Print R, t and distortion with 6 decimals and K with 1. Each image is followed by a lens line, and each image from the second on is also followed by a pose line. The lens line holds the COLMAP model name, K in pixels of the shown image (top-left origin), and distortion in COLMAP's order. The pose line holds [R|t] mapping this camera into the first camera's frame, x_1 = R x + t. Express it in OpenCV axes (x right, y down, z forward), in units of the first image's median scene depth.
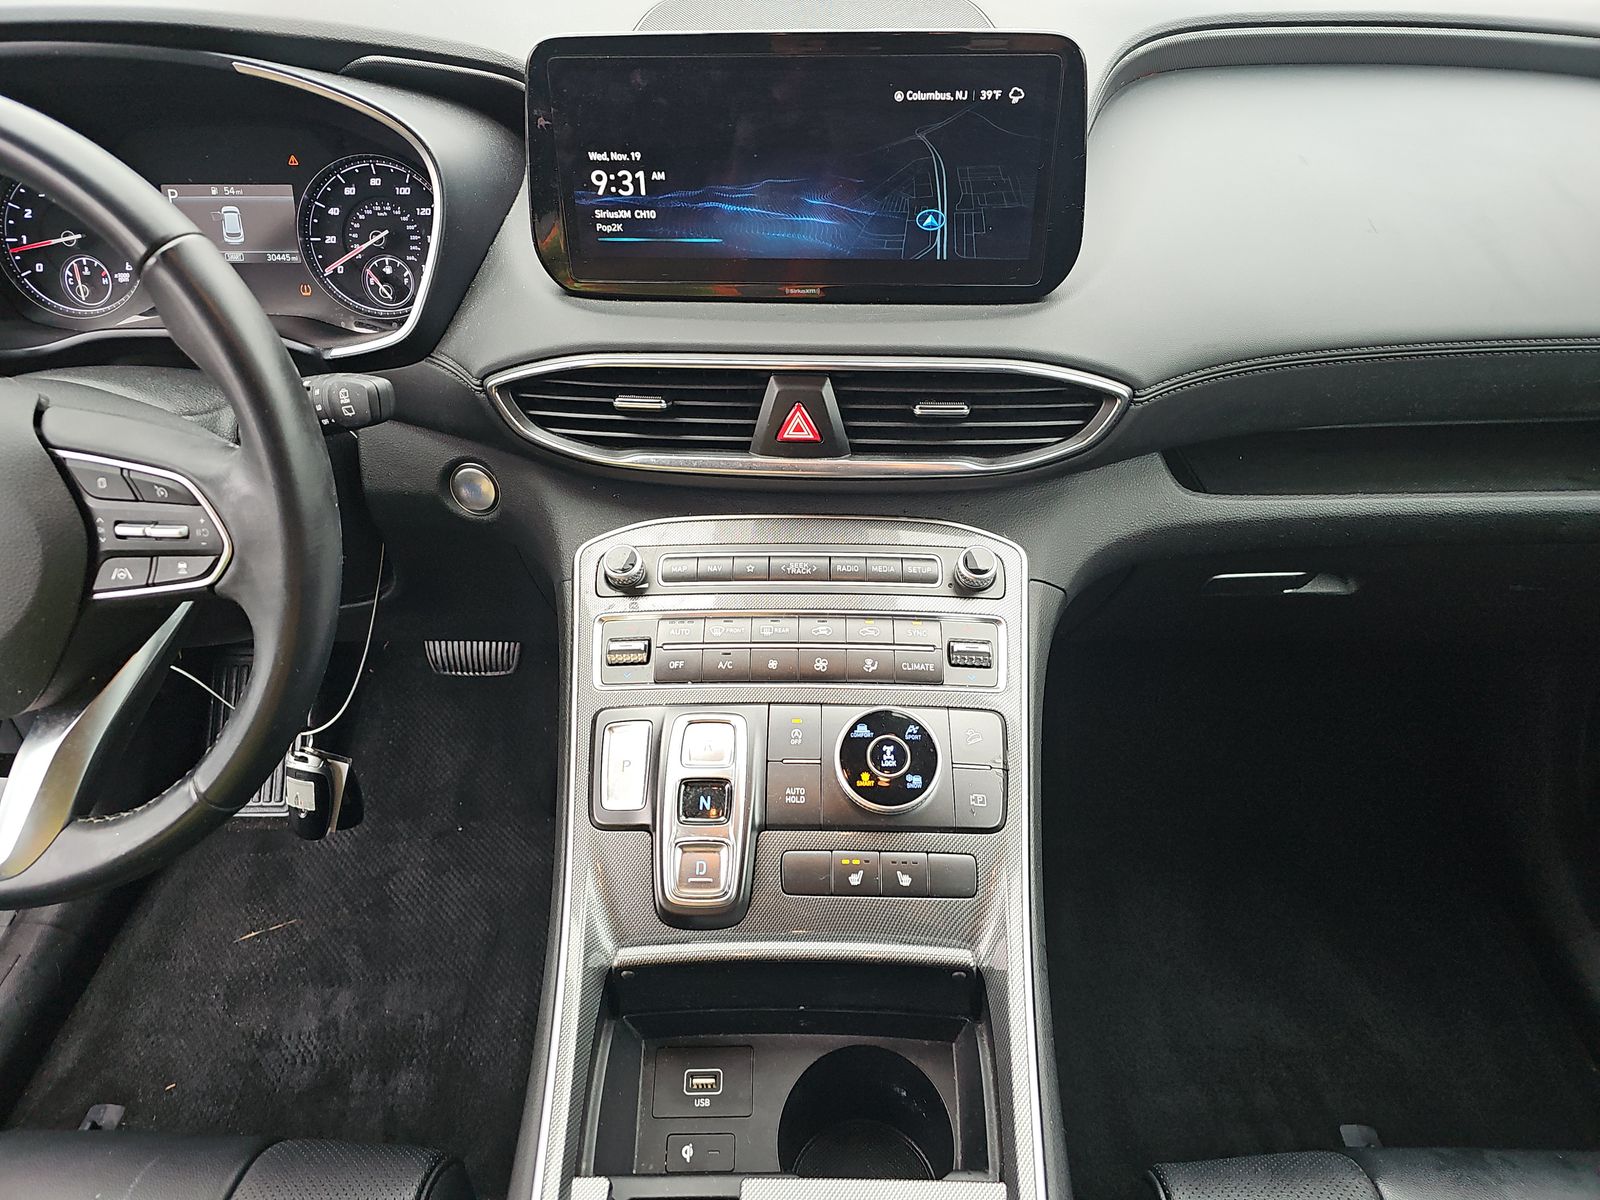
lens RADIAL K [[1050.4, 0, 800.0], [0, 1050.4, 600.0], [0, 0, 1]] dist [0.004530, -0.015550]
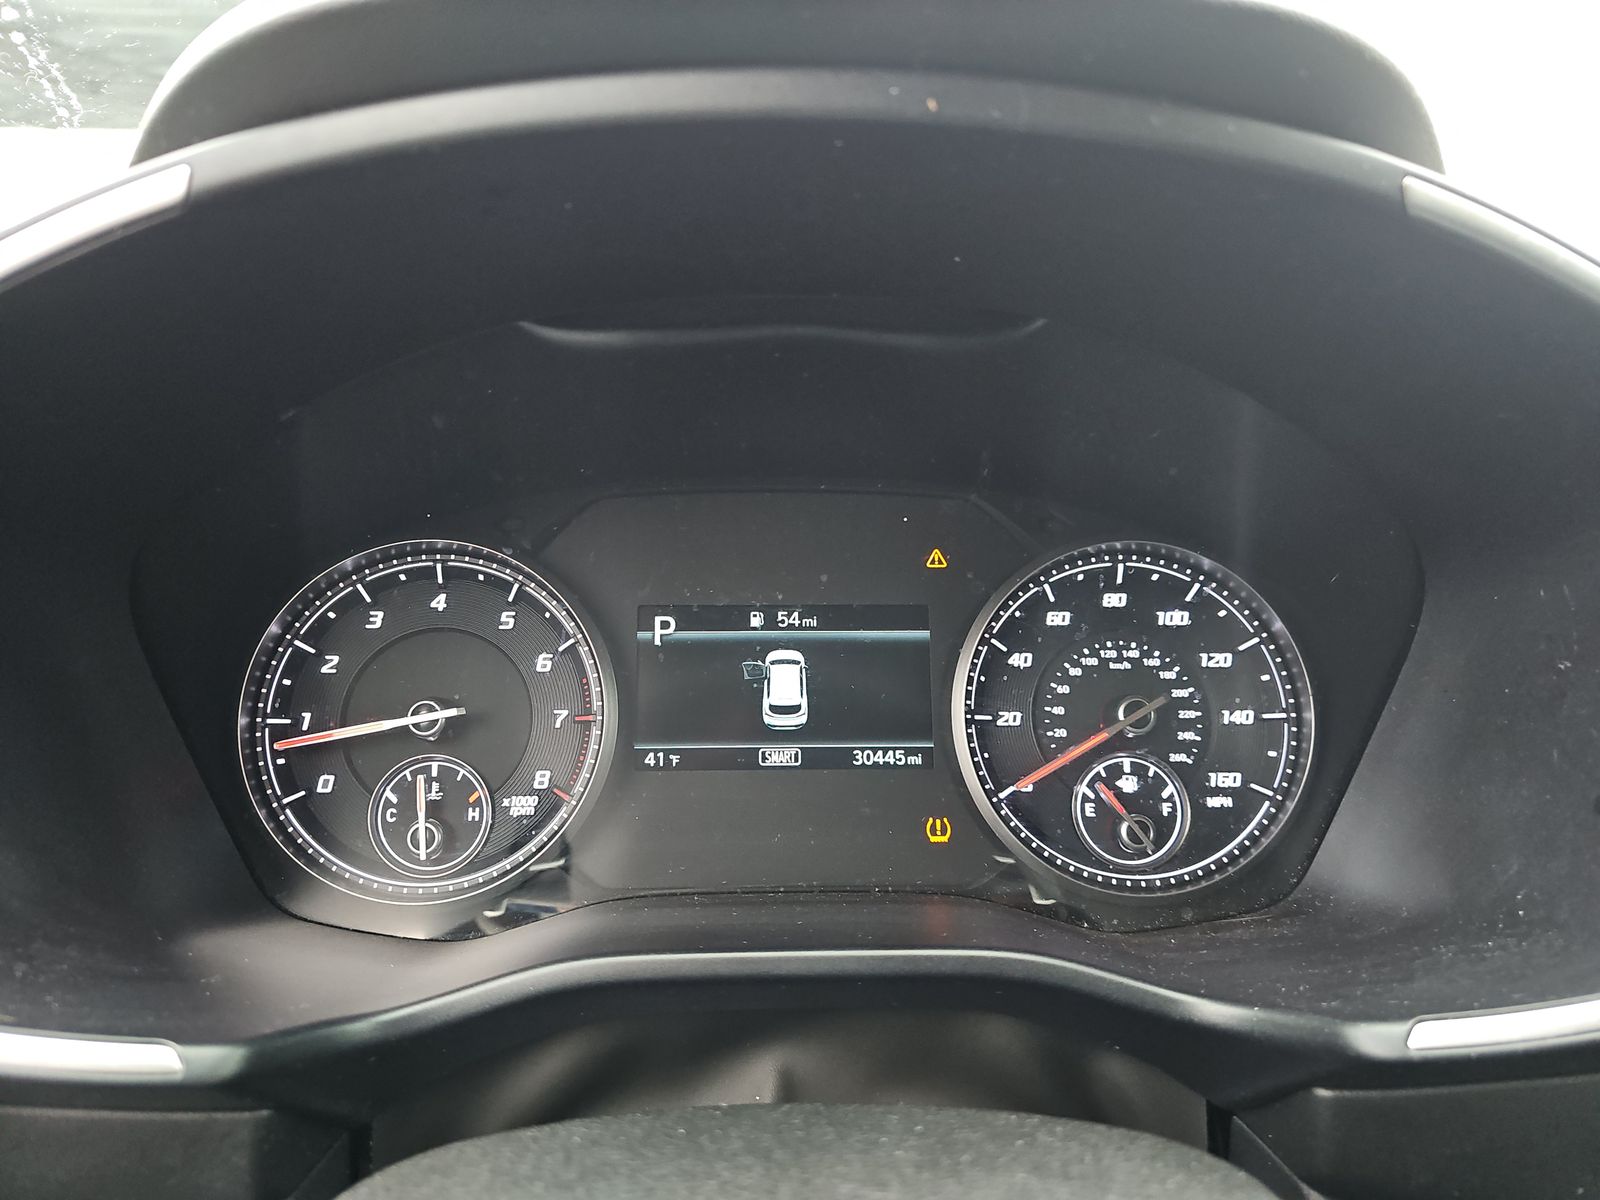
lens RADIAL K [[1088.9, 0, 800.0], [0, 1088.9, 600.0], [0, 0, 1]] dist [0.045261, -0.073296]
pose [[0.998934, -0.001768, 0.046134, -0.569003], [0.022393, 0.892412, -0.450666, -0.184383], [-0.040374, 0.451218, 0.891500, 0.577516]]
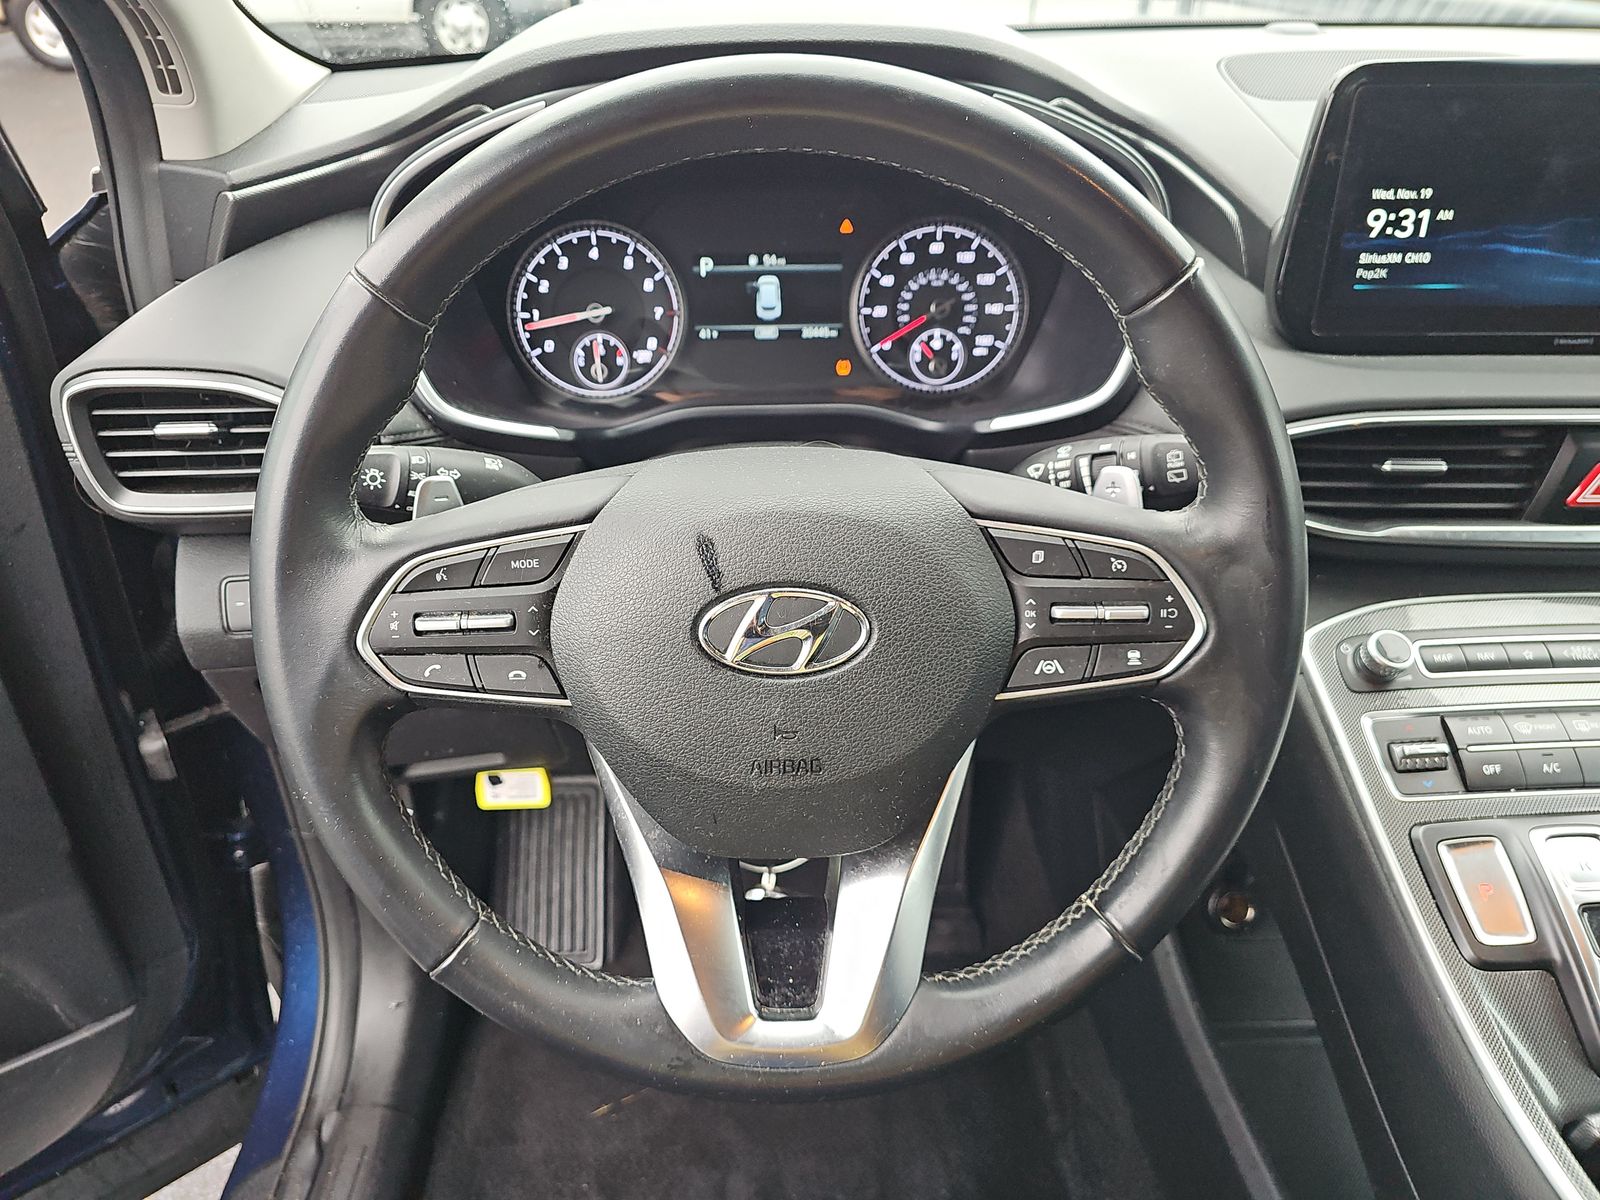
lens RADIAL K [[1088.9, 0, 800.0], [0, 1088.9, 600.0], [0, 0, 1]] dist [0.045261, -0.073296]
pose [[0.999256, -0.025048, 0.029339, -0.560473], [0.028326, 0.992700, -0.117235, 0.011234], [-0.026188, 0.117979, 0.992671, 0.101482]]
